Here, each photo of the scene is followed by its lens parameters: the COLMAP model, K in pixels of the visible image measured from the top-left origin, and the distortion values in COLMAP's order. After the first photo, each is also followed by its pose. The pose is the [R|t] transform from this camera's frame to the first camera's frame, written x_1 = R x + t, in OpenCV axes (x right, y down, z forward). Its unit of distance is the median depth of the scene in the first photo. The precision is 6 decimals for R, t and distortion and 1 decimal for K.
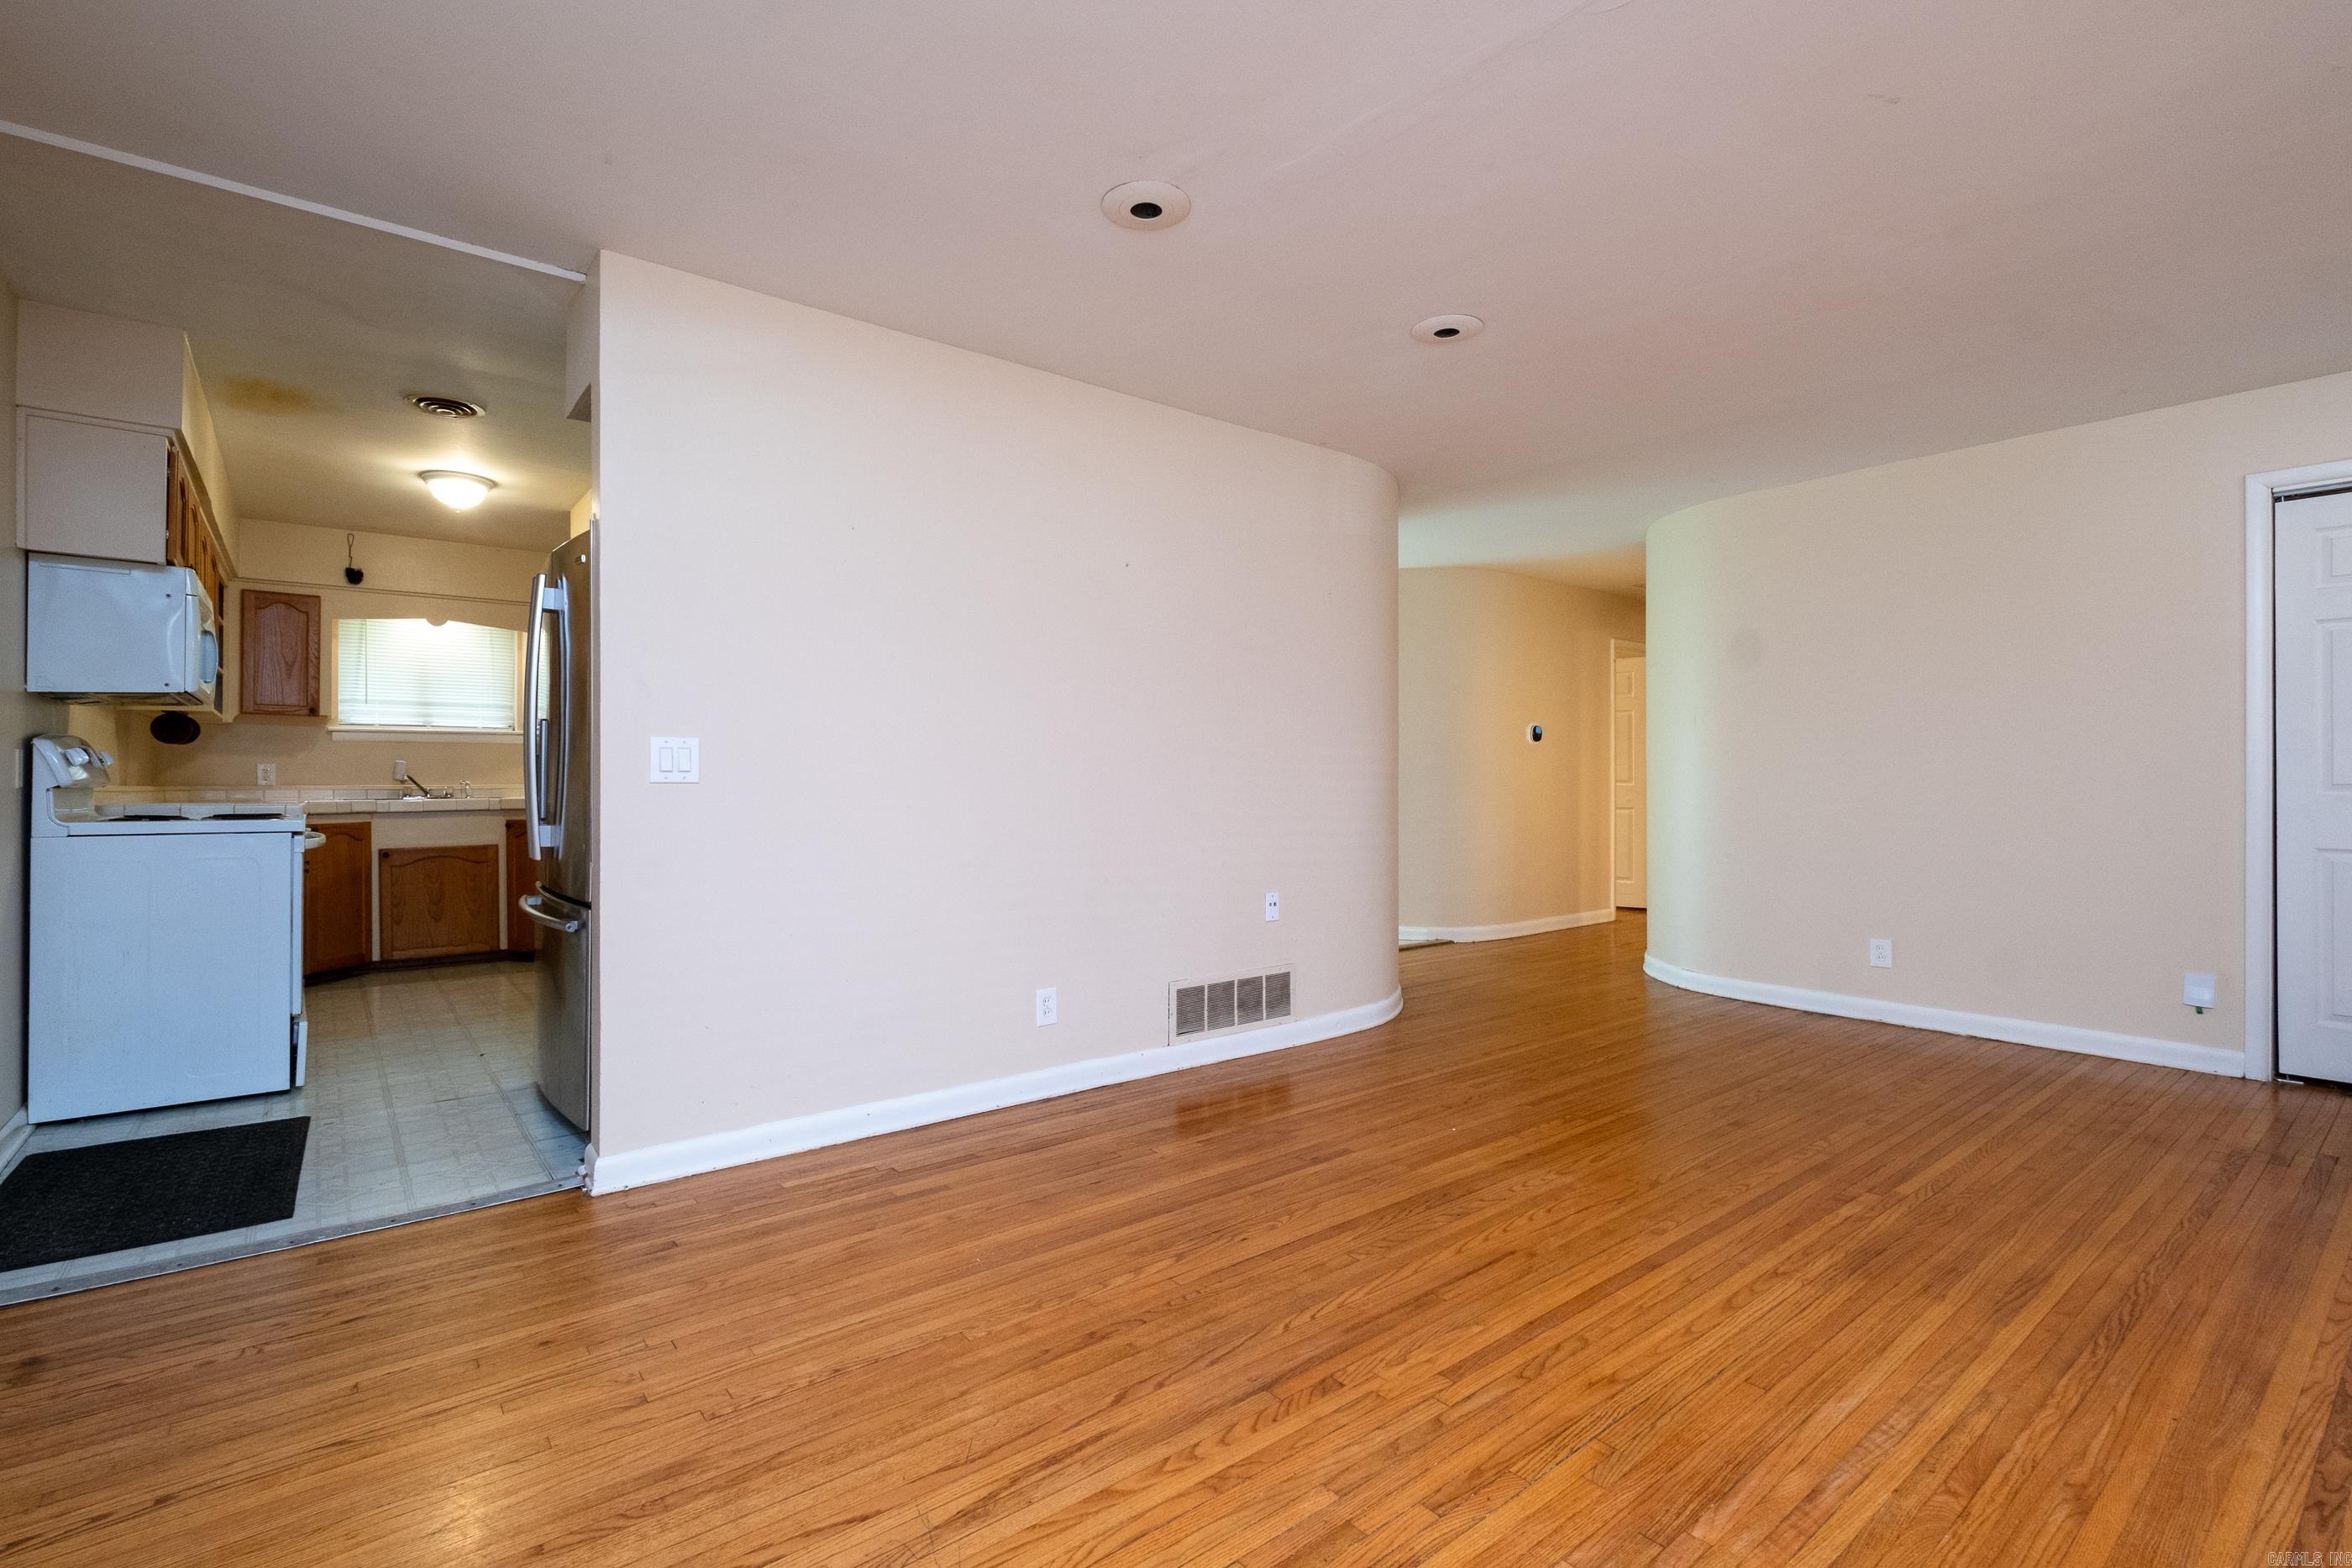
lens RADIAL K [[1045.2, 0, 1160.9], [0, 1045.2, 787.4], [0, 0, 1]] dist [-0.006335, -0.000687]
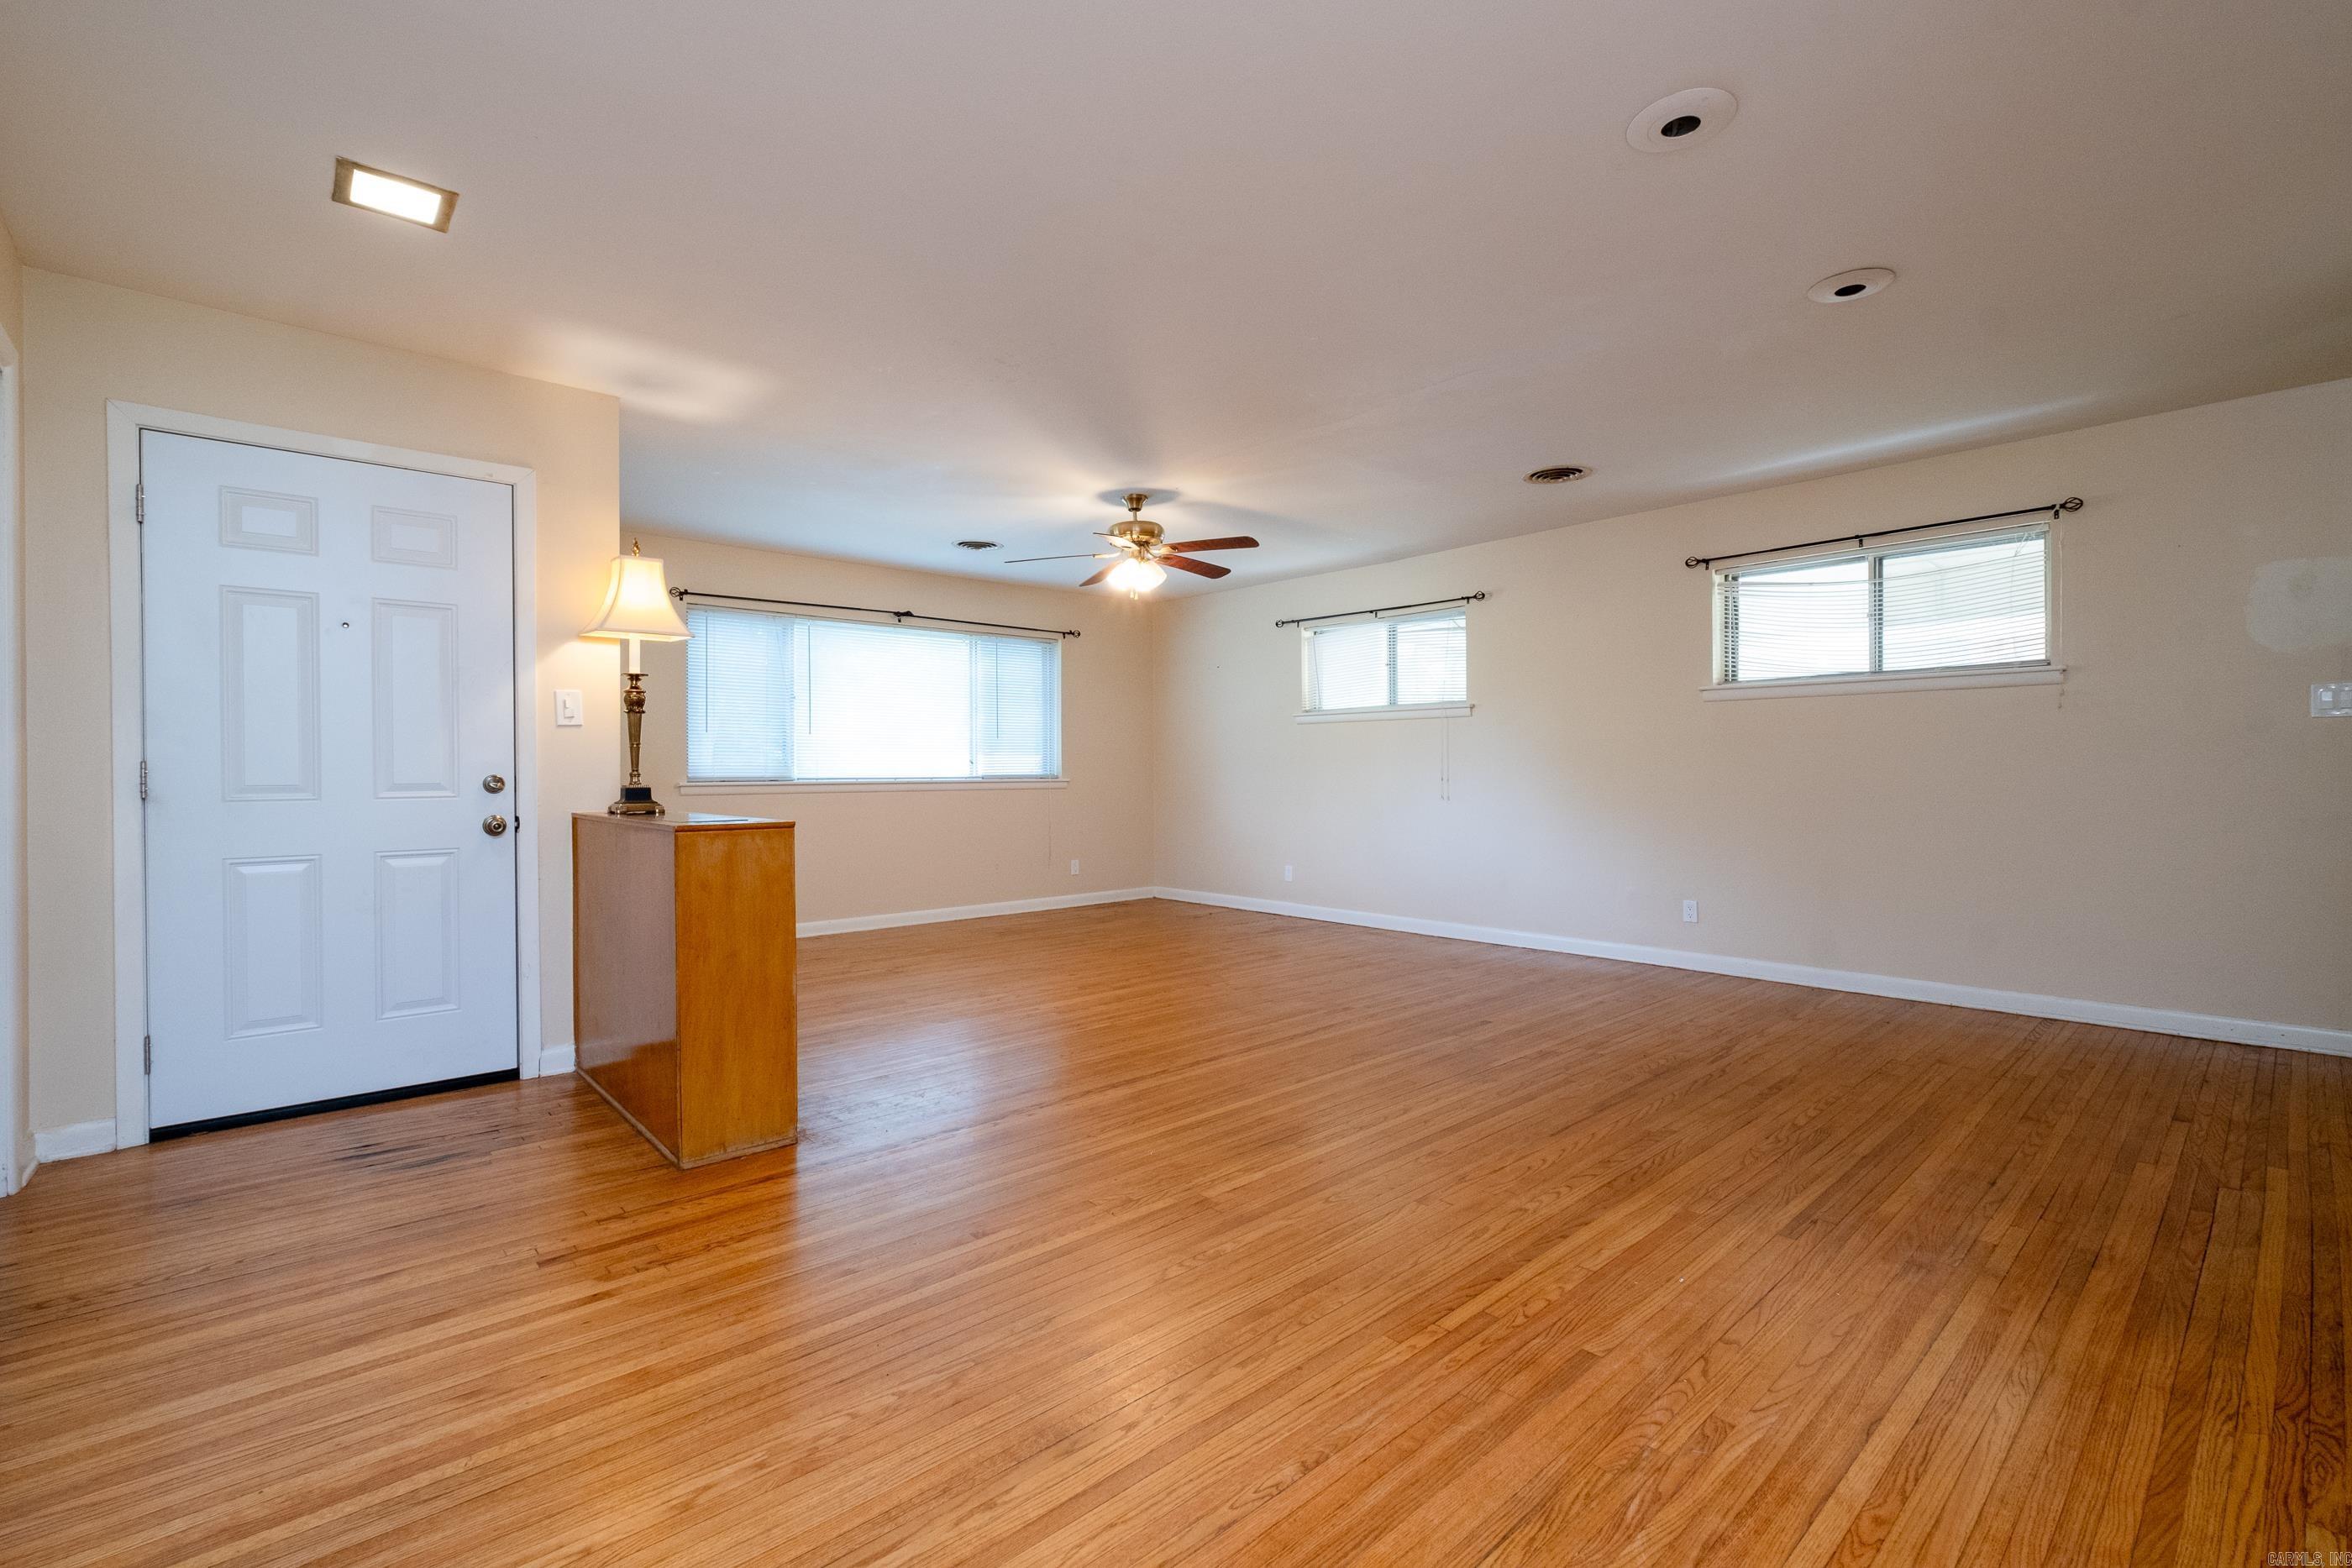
lens RADIAL K [[1045.2, 0, 1184.8], [0, 1045.2, 770.0], [0, 0, 1]] dist [-0.006335, -0.000687]
pose [[-0.997696, 0.000048, -0.067843, 0.696875], [-0.000484, 0.999969, 0.007812, -0.012243], [0.067841, 0.007827, -0.997665, 1.757960]]
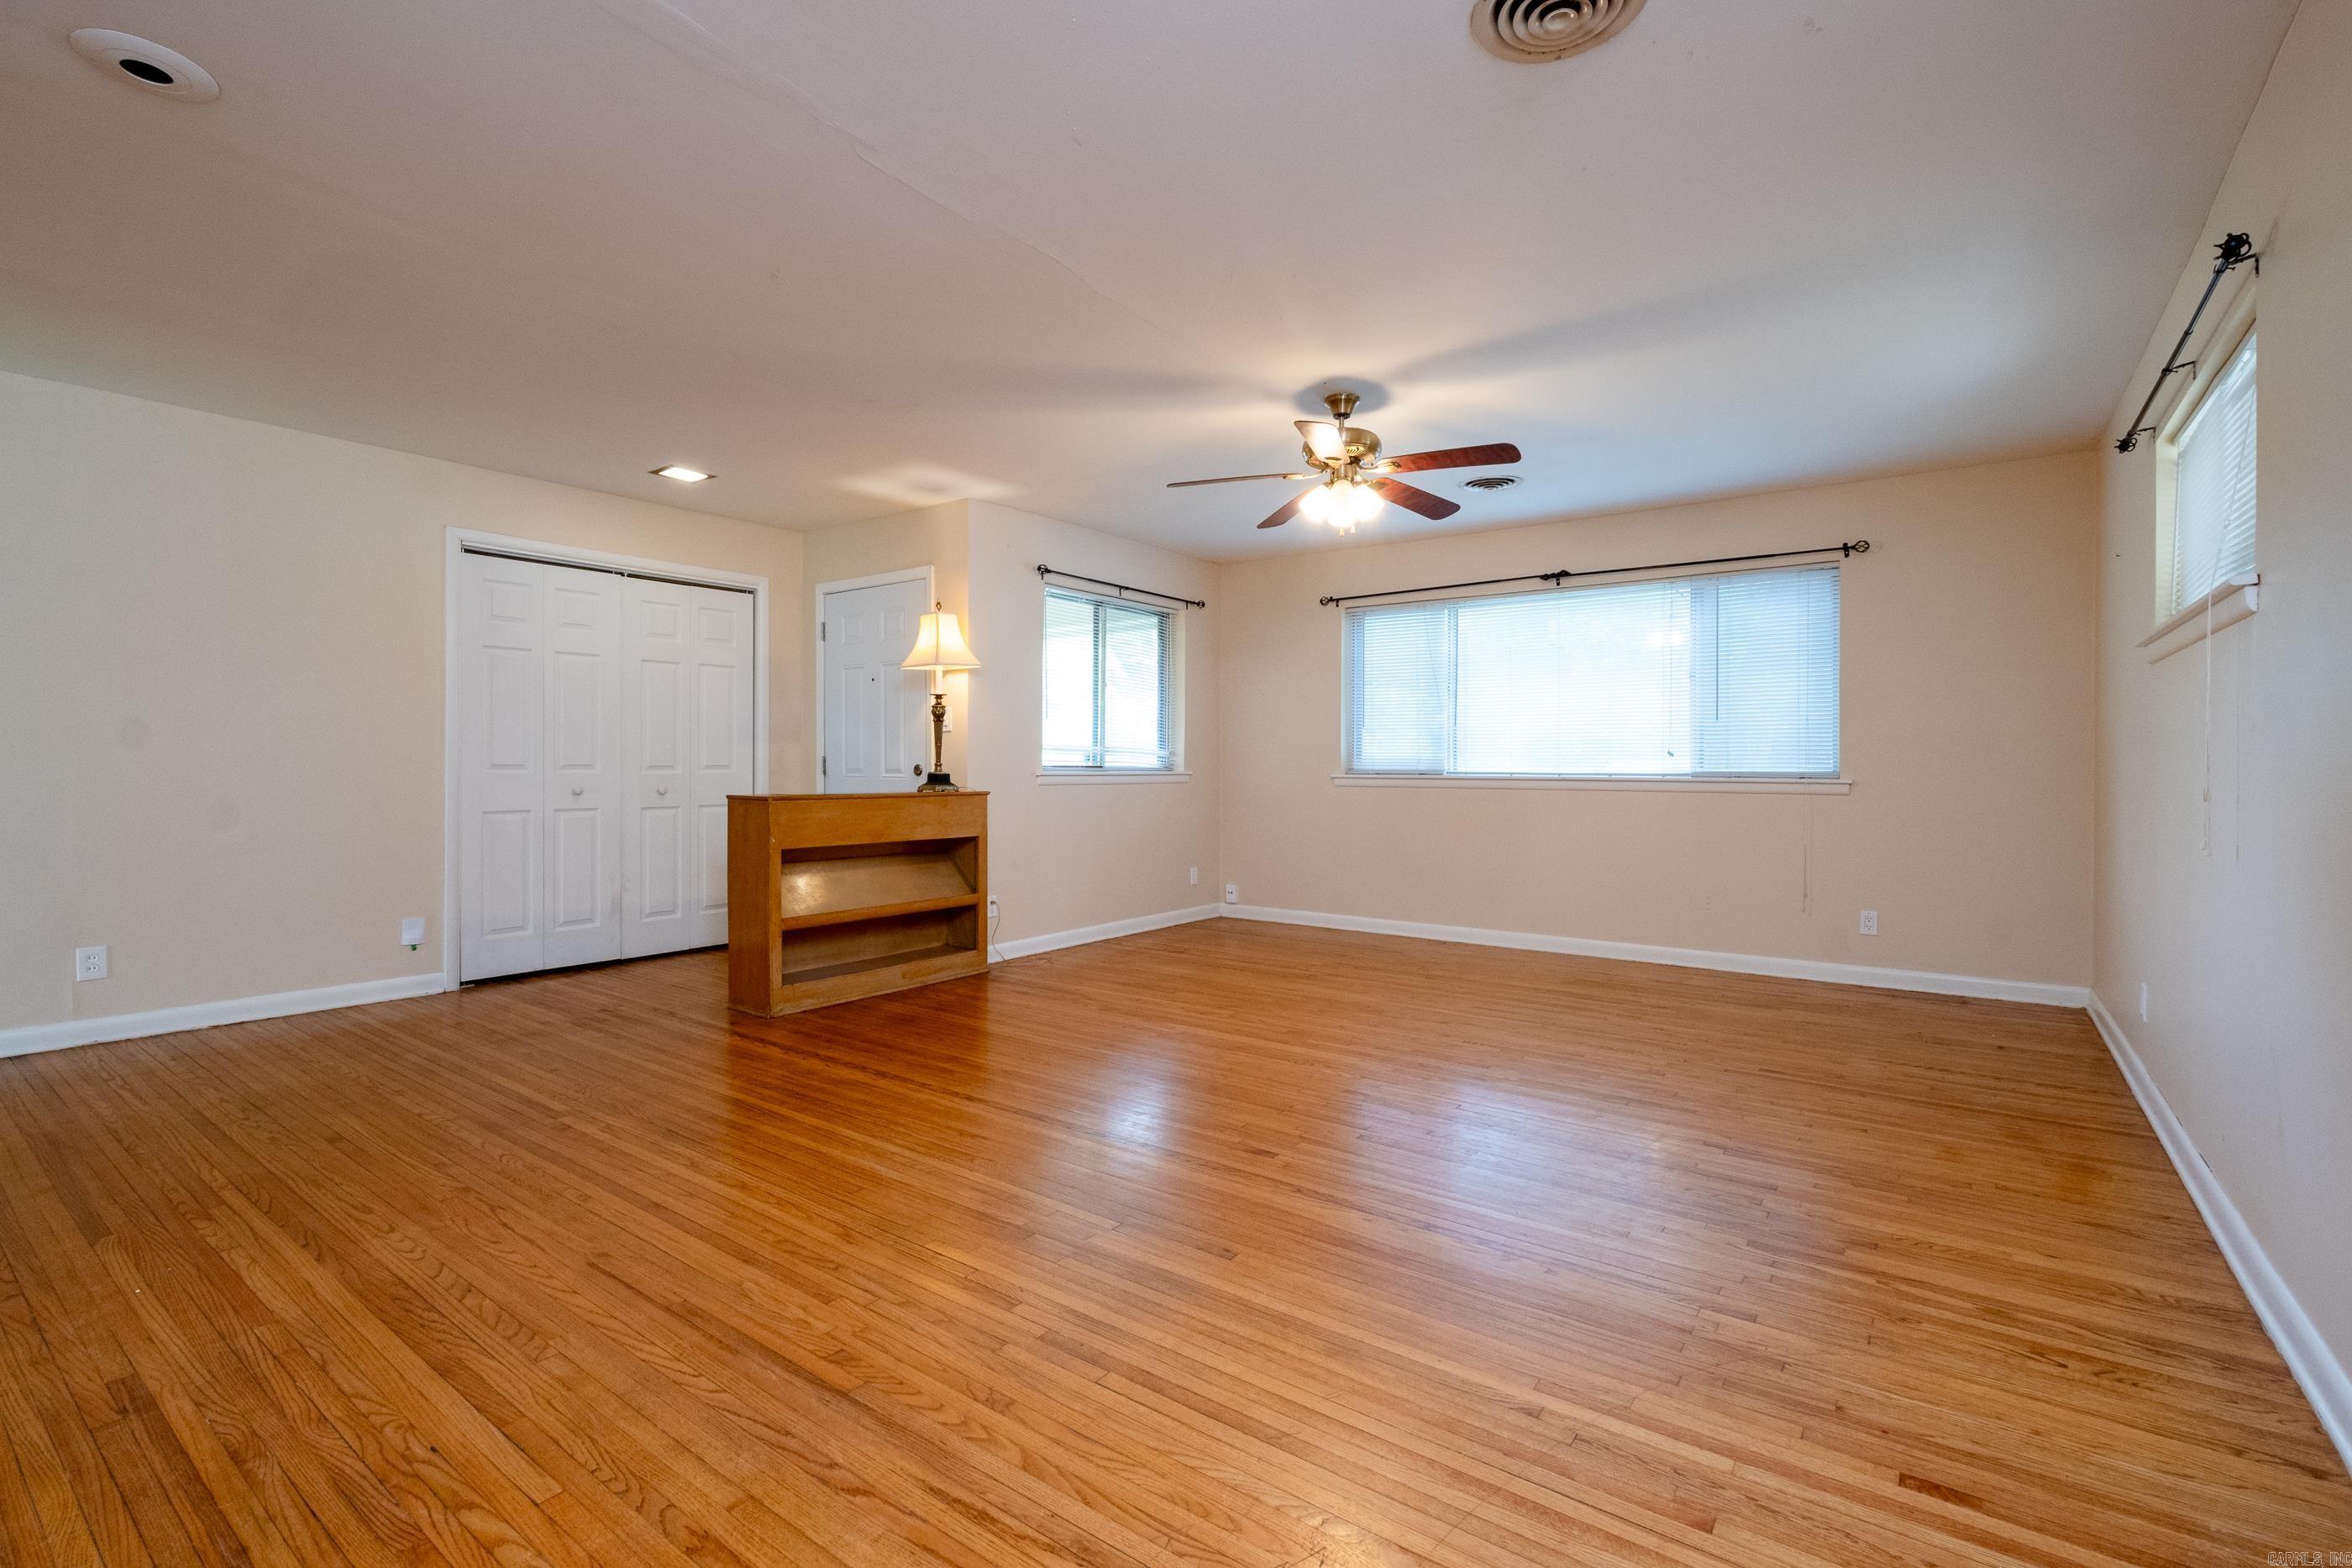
lens RADIAL K [[1045.2, 0, 1184.7], [0, 1045.2, 757.7], [0, 0, 1]] dist [-0.006335, -0.000687]
pose [[-0.260151, 0.005520, 0.965552, -0.531664], [0.004512, 0.999980, -0.004501, 0.001927], [-0.965557, 0.003186, -0.260171, 0.558935]]
